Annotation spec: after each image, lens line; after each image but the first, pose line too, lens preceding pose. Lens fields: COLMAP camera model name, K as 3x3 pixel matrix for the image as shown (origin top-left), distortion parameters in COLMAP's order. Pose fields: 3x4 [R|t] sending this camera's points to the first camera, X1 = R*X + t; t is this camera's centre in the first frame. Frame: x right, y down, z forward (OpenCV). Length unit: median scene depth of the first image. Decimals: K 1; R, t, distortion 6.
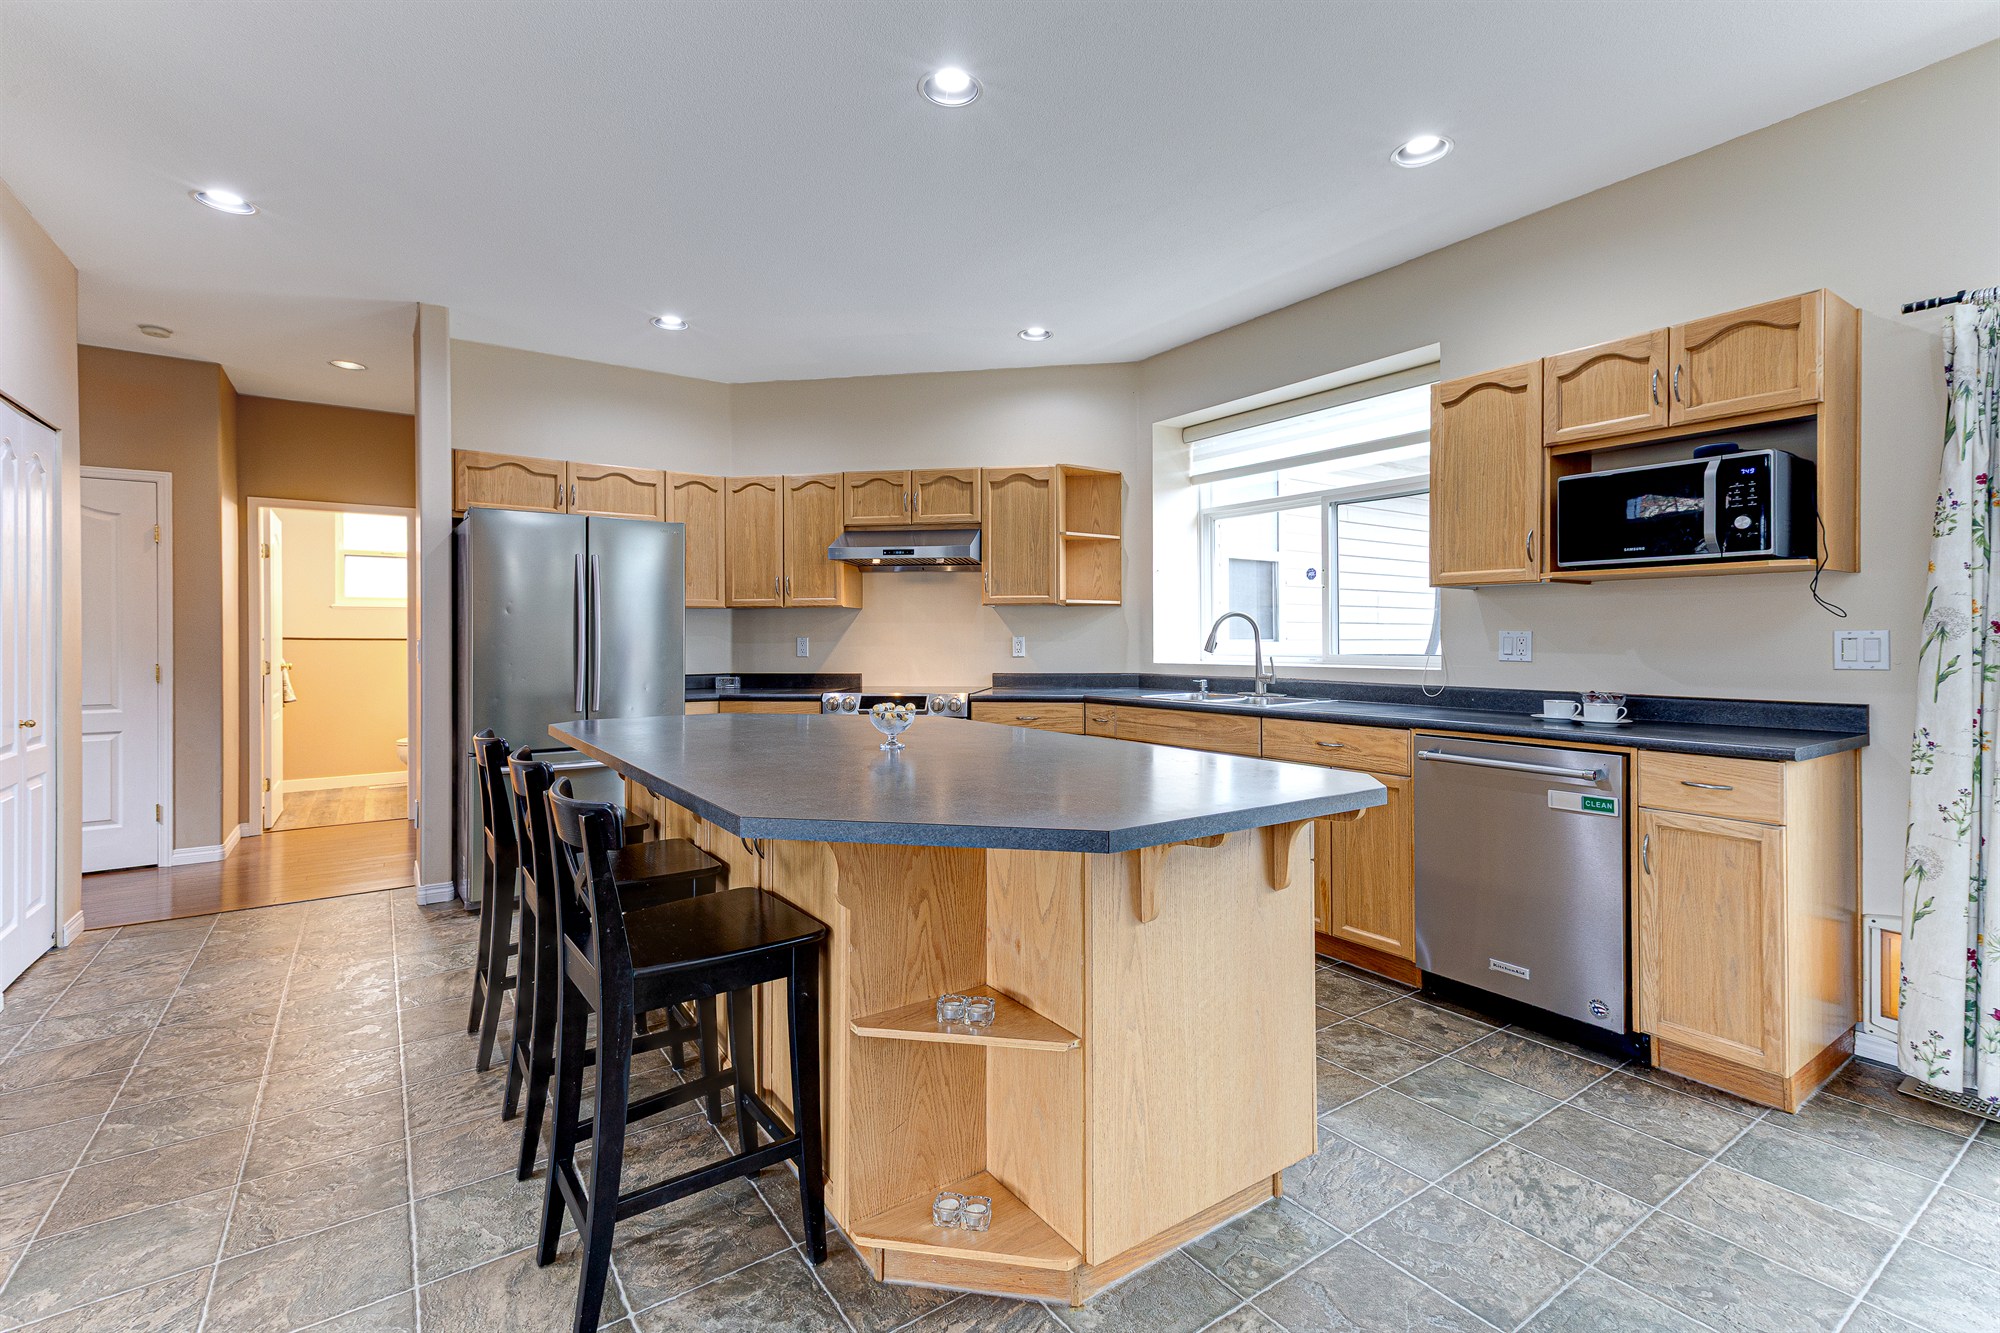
lens RADIAL K [[956.4, 0, 1028.2], [0, 956.4, 632.8], [0, 0, 1]] dist [0.022970, 0.001164]
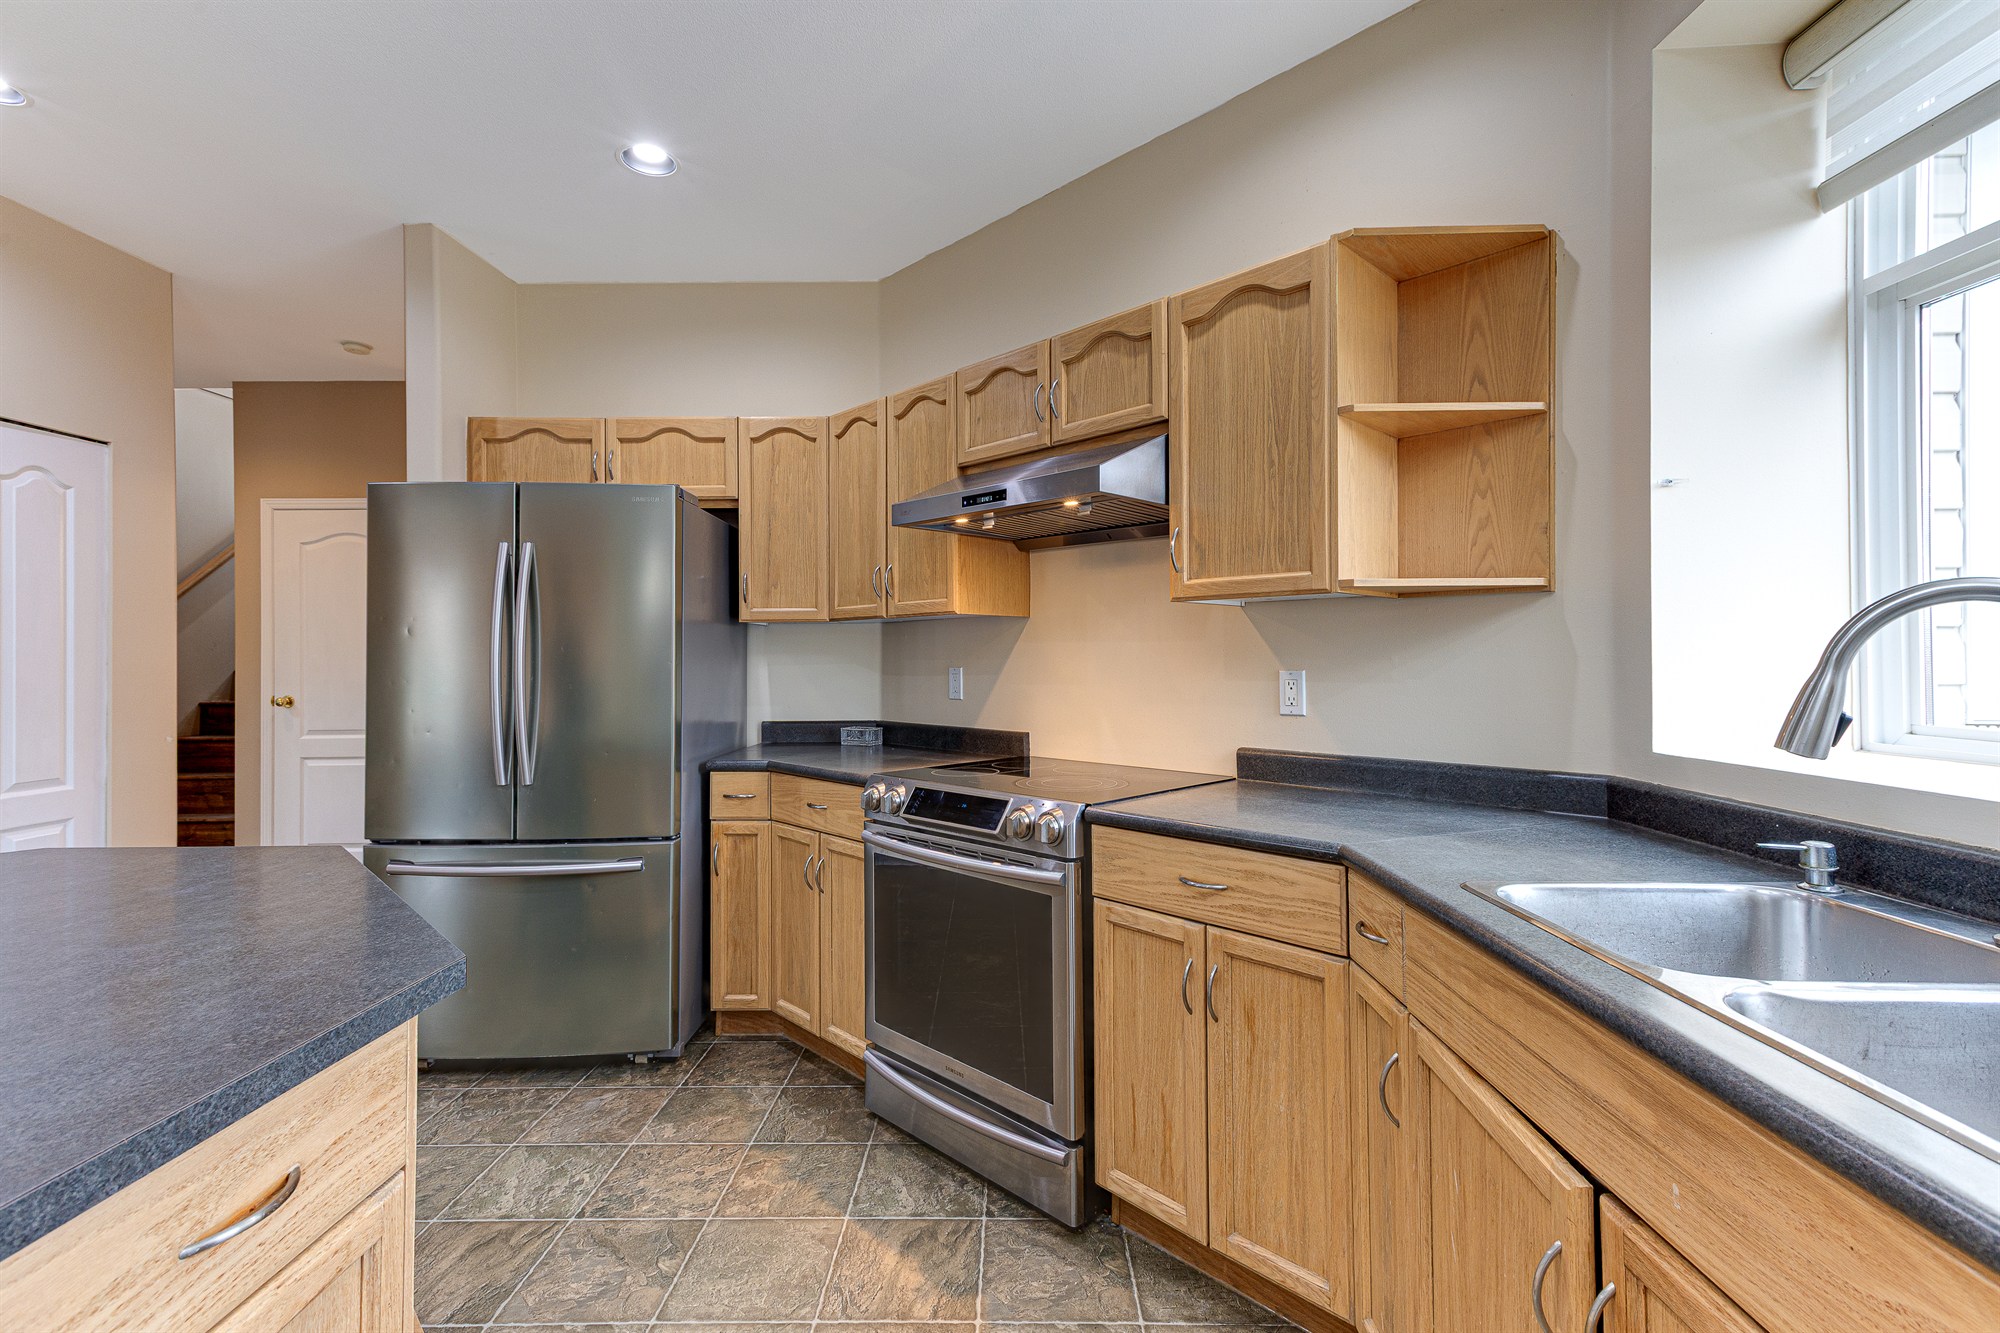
lens RADIAL K [[914.7, 0, 989.1], [0, 914.7, 649.8], [0, 0, 1]] dist [0.020167, 0.000189]
pose [[0.790280, -0.004320, -0.612731, 0.196486], [0.005133, 0.999987, -0.000429, -0.007993], [0.612725, -0.002806, 0.790291, 0.798769]]
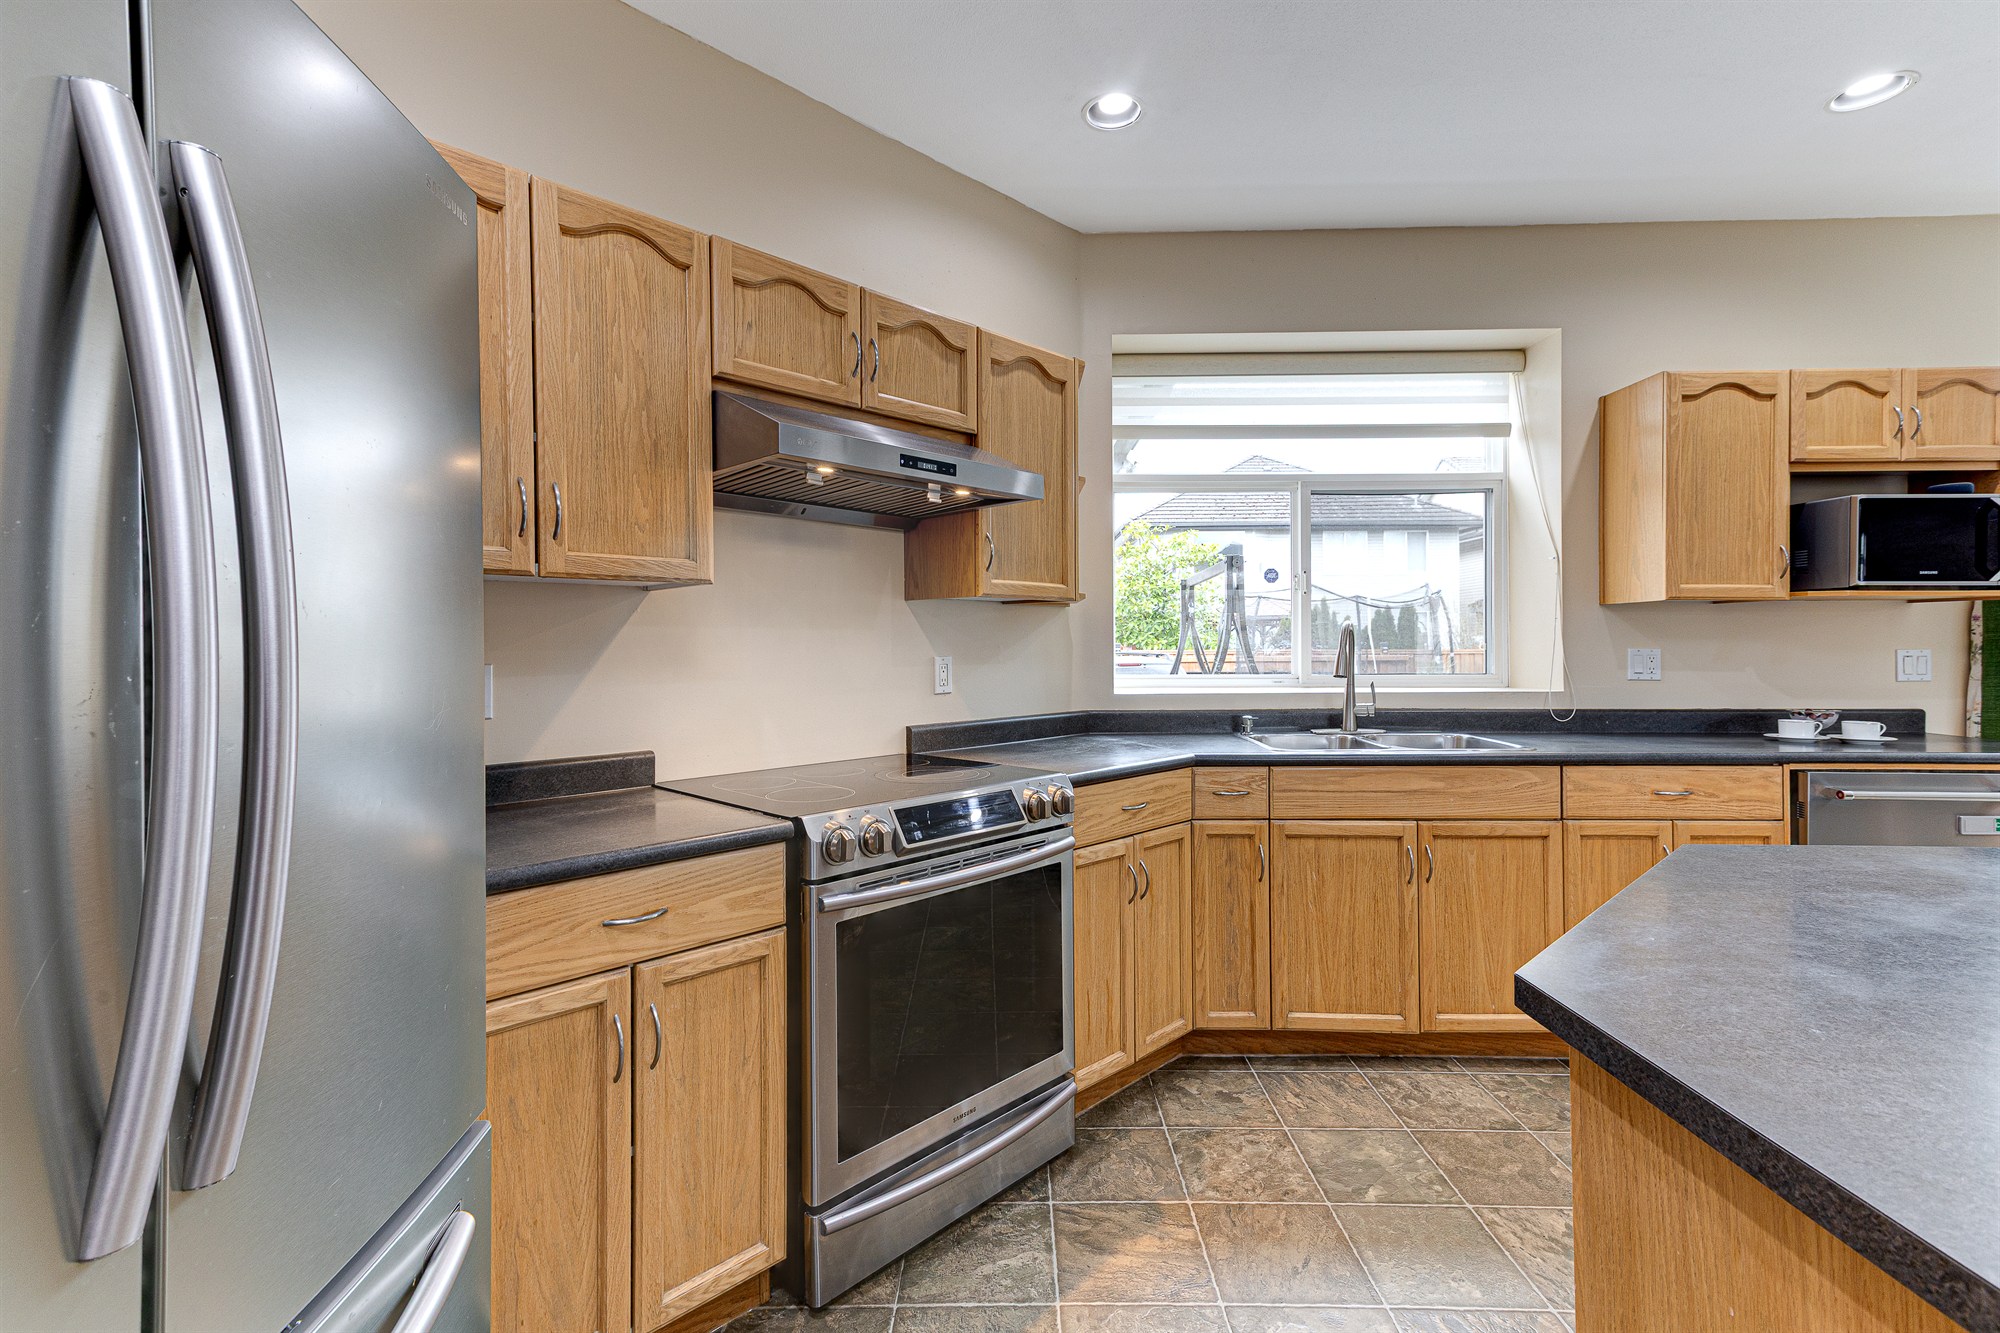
lens RADIAL K [[901.9, 0, 1041.0], [0, 901.9, 642.3], [0, 0, 1]] dist [0.024931, 0.000095]
pose [[0.574191, 0.002217, 0.818718, -0.559707], [-0.004047, 0.999992, 0.000130, -0.005688], [-0.818711, -0.003388, 0.574195, 0.916969]]
